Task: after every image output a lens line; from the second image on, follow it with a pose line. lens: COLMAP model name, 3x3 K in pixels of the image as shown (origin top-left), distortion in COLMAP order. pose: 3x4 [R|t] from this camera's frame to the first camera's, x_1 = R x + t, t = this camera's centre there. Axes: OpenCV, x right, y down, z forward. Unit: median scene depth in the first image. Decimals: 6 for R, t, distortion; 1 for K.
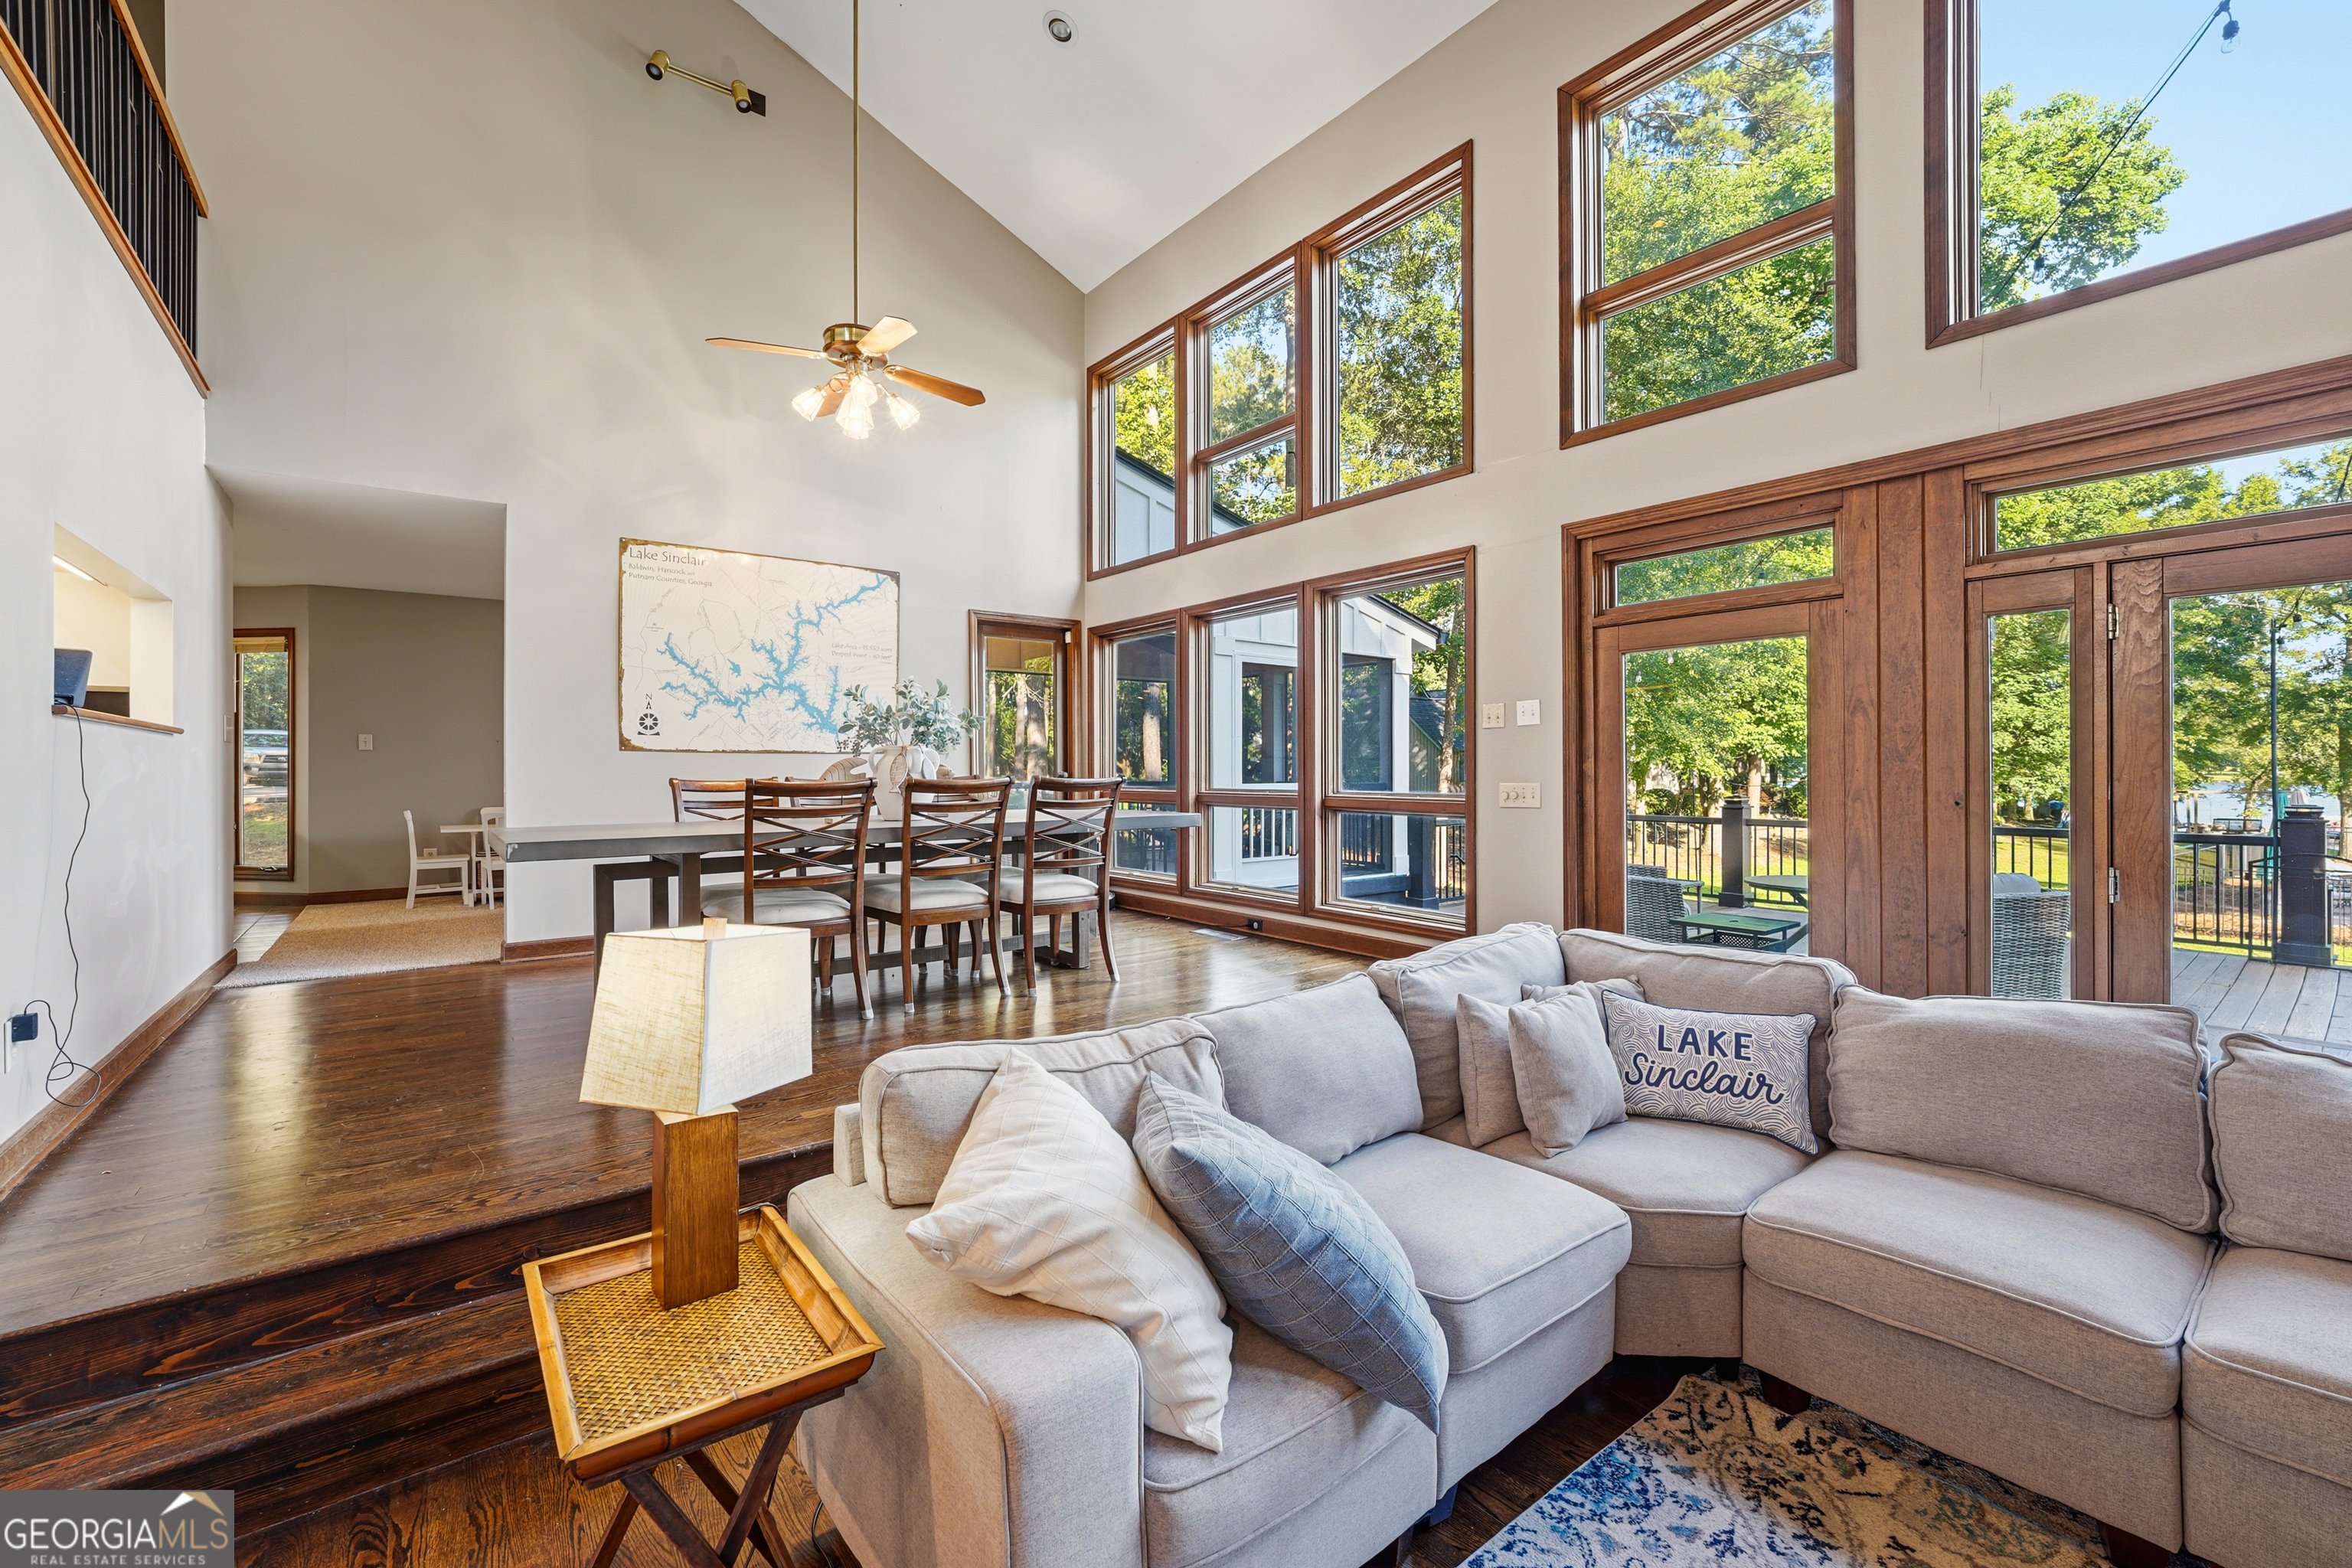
lens RADIAL K [[955.1, 0, 1155.2], [0, 955.1, 771.7], [0, 0, 1]] dist [-0.008214, 0.002199]
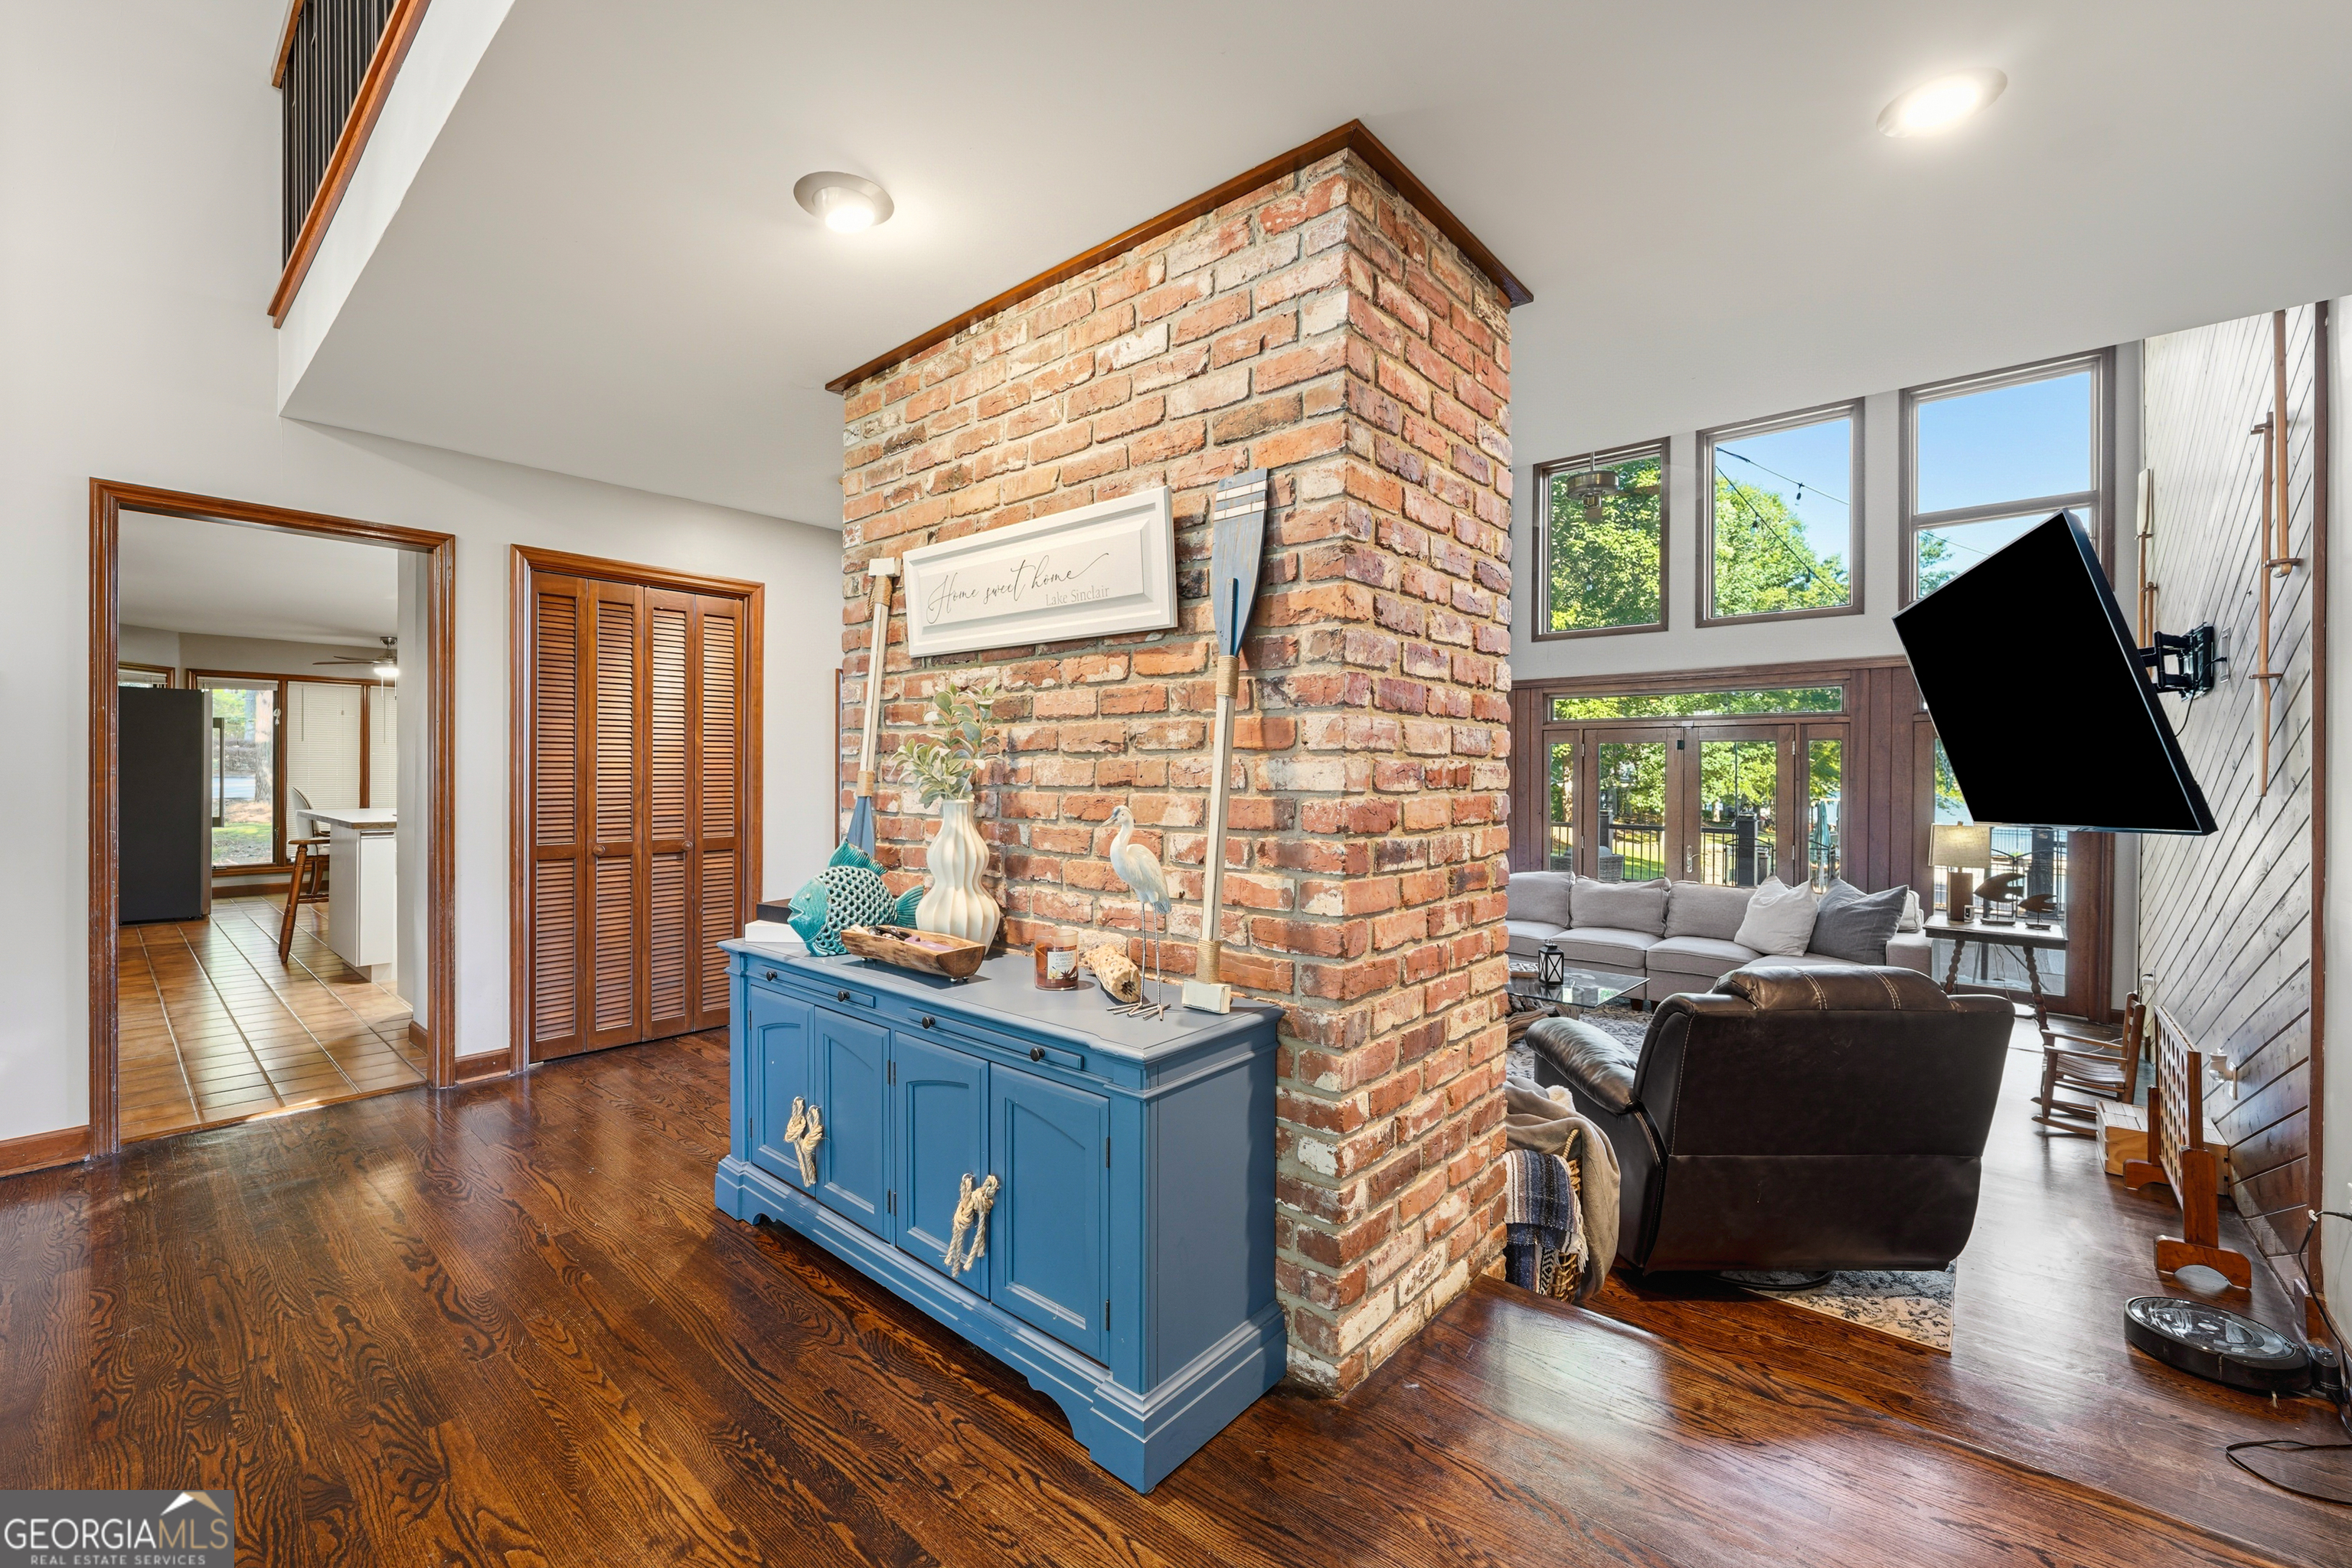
lens RADIAL K [[960.8, 0, 1167.3], [0, 960.8, 778.5], [0, 0, 1]] dist [0.000098, -0.000104]
pose [[0.978086, 0.008561, 0.208024, -0.534857], [-0.009864, 0.999938, 0.005227, -0.048937], [-0.207967, -0.007164, 0.978110, -1.024195]]
